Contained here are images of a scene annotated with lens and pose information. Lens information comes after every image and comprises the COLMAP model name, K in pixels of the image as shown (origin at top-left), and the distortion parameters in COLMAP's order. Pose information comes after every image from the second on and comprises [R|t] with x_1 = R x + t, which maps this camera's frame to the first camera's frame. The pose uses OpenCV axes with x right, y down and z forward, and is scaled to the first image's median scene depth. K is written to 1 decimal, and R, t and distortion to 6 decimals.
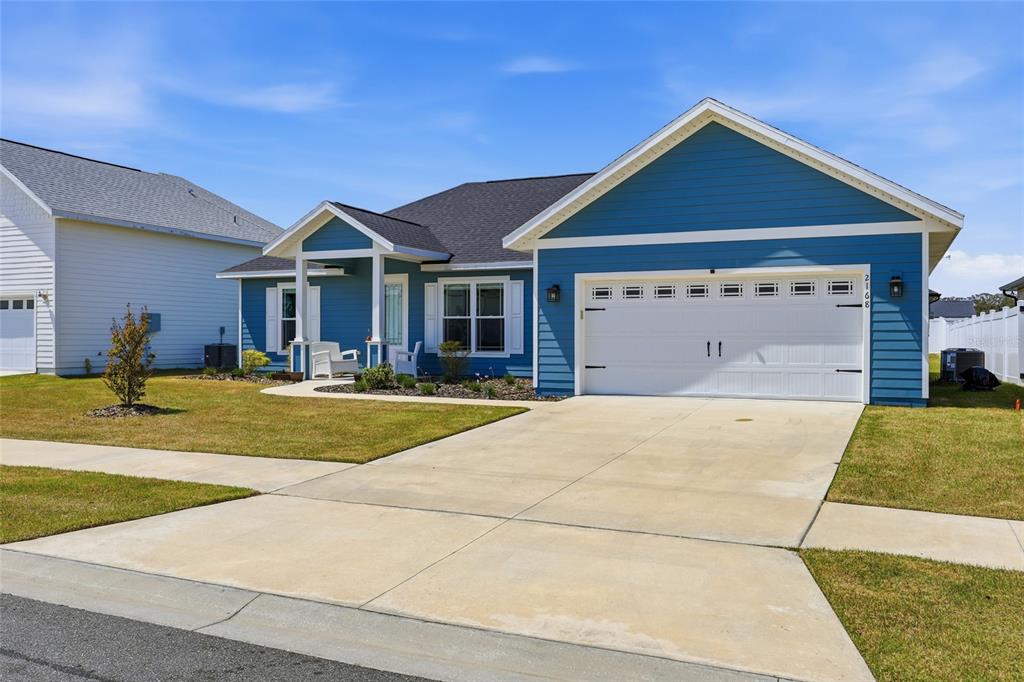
lens RADIAL K [[836.7, 0, 512.0], [0, 836.7, 341.0], [0, 0, 1]] dist [0.002098, 0.003391]
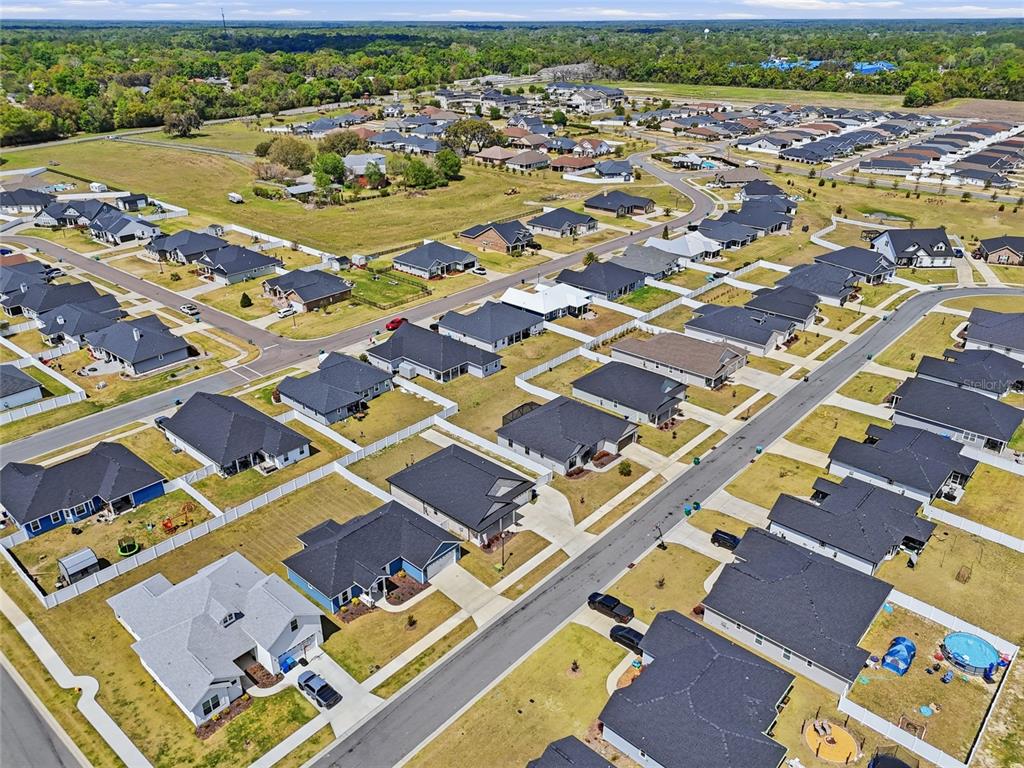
lens RADIAL K [[747.1, 0, 510.3], [0, 747.1, 388.1], [0, 0, 1]] dist [0.101565, -0.119010]
pose [[0.314377, -0.417557, 0.852533, -4.323631], [0.008281, 0.899239, 0.437379, -4.062838], [-0.949262, -0.130442, 0.286158, -1.225061]]
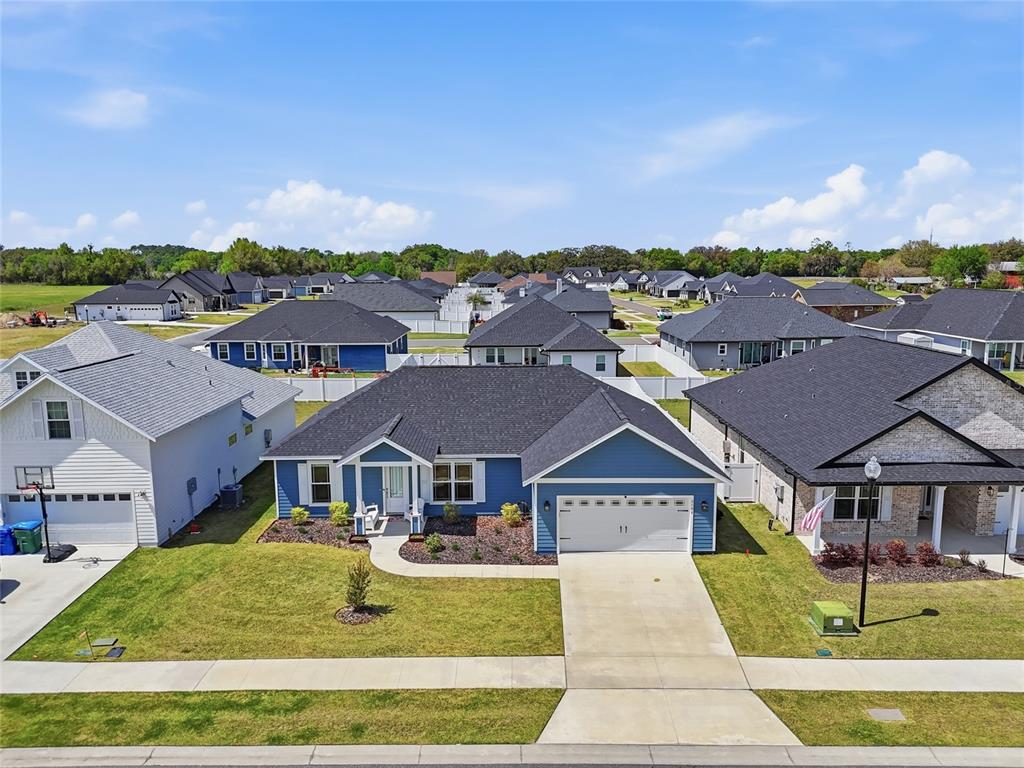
lens RADIAL K [[747.1, 0, 510.3], [0, 747.1, 388.1], [0, 0, 1]] dist [0.101565, -0.119010]
pose [[0.914346, -0.074063, 0.398103, -0.706764], [0.010344, 0.987082, 0.159880, -0.609930], [-0.404801, -0.142068, 0.903301, -0.527018]]
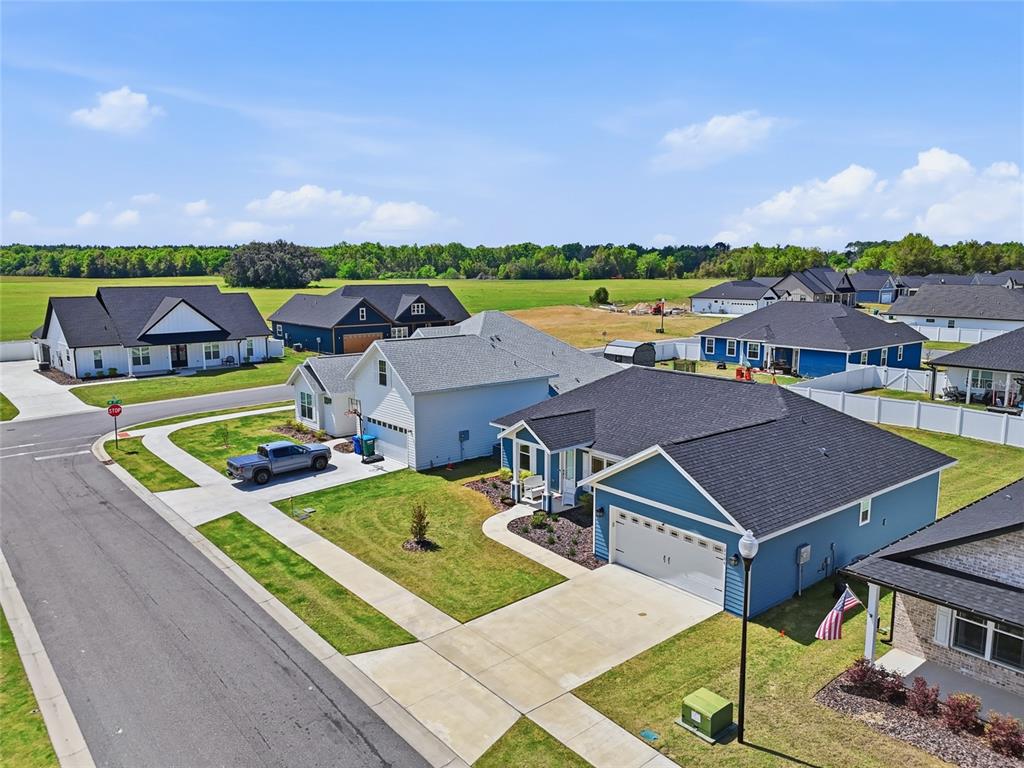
lens RADIAL K [[747.1, 0, 510.3], [0, 747.1, 388.1], [0, 0, 1]] dist [0.101565, -0.119010]
pose [[0.892722, 0.071039, -0.444974, 0.629625], [0.001248, 0.987101, 0.160092, -0.632554], [0.450607, -0.143473, 0.881118, -0.641487]]
